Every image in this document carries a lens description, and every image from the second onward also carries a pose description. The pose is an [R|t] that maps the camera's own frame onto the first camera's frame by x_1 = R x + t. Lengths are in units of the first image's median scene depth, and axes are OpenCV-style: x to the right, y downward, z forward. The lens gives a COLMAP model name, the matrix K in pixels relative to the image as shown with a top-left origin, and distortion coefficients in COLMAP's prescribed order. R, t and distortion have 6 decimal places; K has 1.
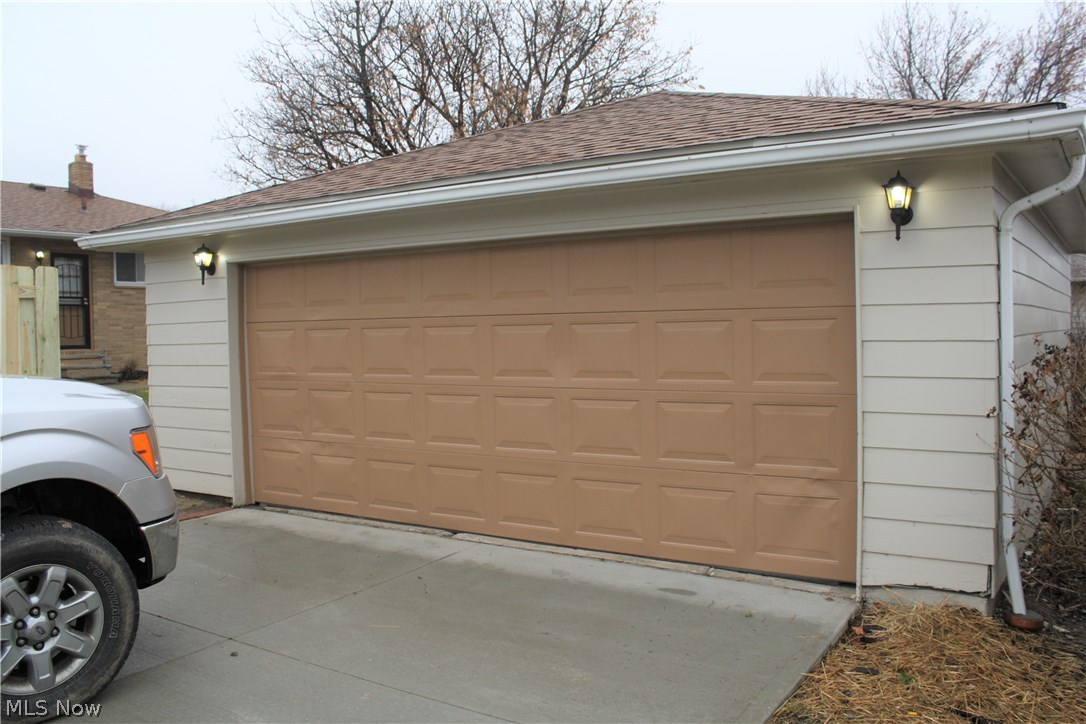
lens RADIAL K [[953.1, 0, 543.0], [0, 953.1, 362.0], [0, 0, 1]] dist [-0.064894, 0.007241]
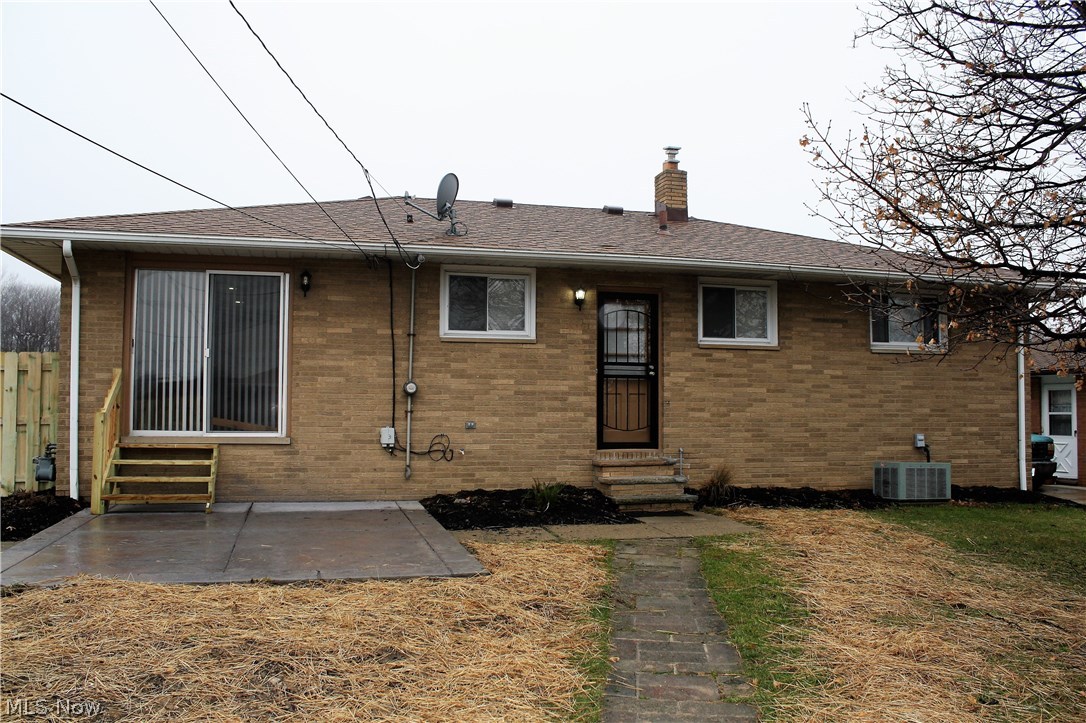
lens RADIAL K [[953.1, 0, 543.0], [0, 953.1, 361.5], [0, 0, 1]] dist [-0.064894, 0.007241]
pose [[0.786170, -0.017532, -0.617761, -0.157452], [-0.034379, 0.996809, -0.072040, -0.022812], [0.617053, 0.077874, 0.783059, 0.462132]]
